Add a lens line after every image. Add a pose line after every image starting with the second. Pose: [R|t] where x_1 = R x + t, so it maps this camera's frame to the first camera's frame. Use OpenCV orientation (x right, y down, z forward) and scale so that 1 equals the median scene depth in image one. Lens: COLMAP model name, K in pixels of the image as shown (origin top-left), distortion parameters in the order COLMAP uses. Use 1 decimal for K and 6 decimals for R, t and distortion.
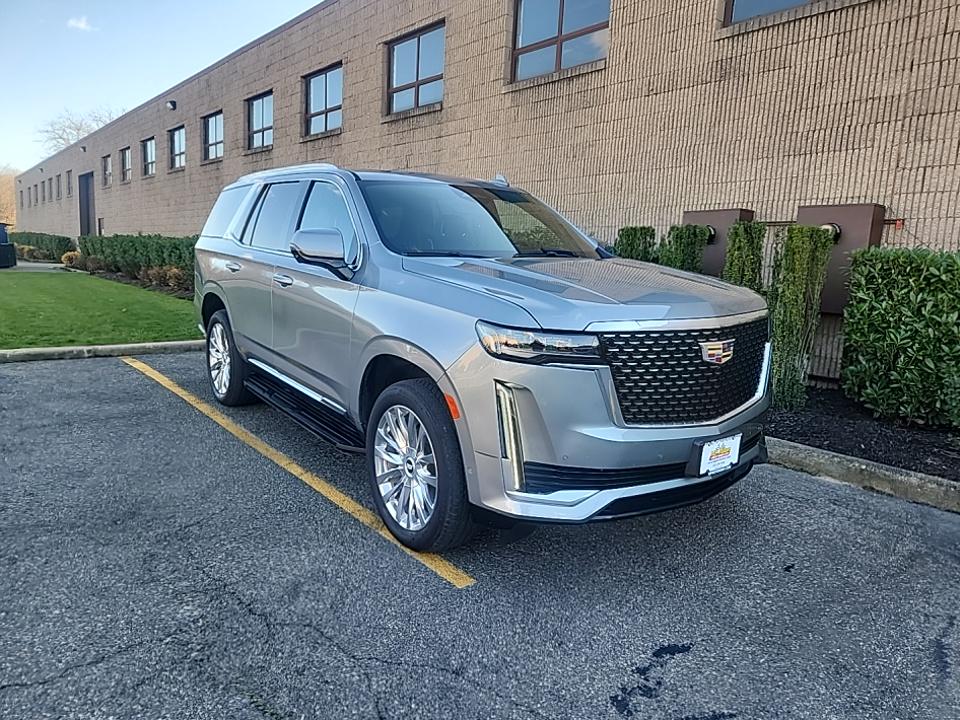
lens RADIAL K [[652.8, 0, 480.0], [0, 652.8, 360.0], [0, 0, 1]] dist [0.064315, -0.001496]
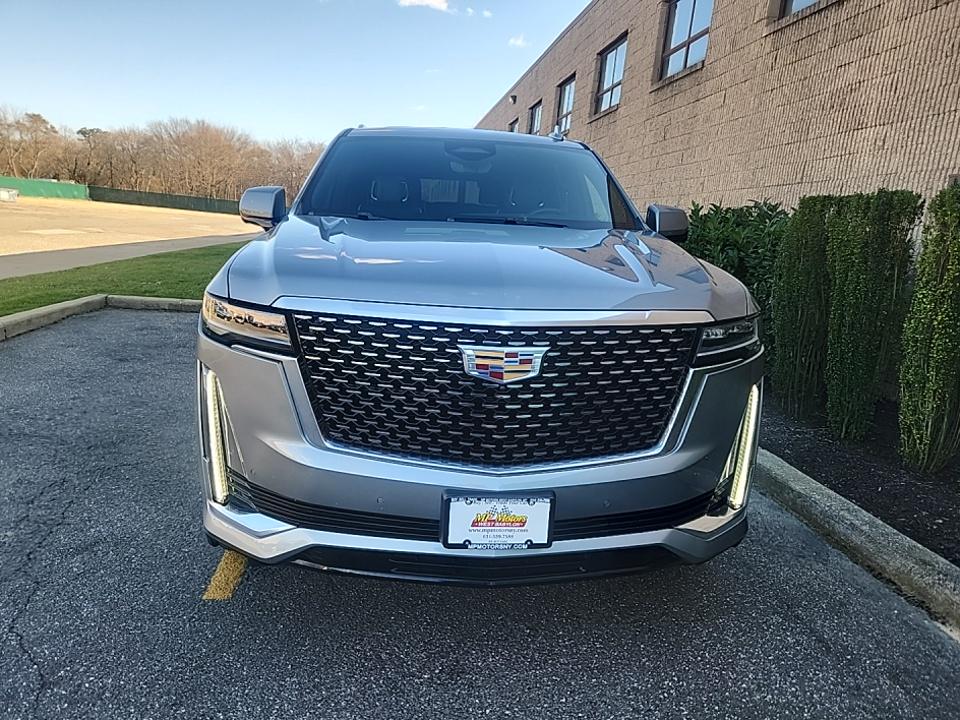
lens RADIAL K [[660.1, 0, 476.3], [0, 660.1, 362.7], [0, 0, 1]] dist [0.030070, -0.006877]
pose [[0.839756, 0.127392, -0.527808, 0.684064], [-0.119252, 0.991624, 0.049606, -0.042084], [0.529707, 0.021285, 0.847914, 0.448752]]
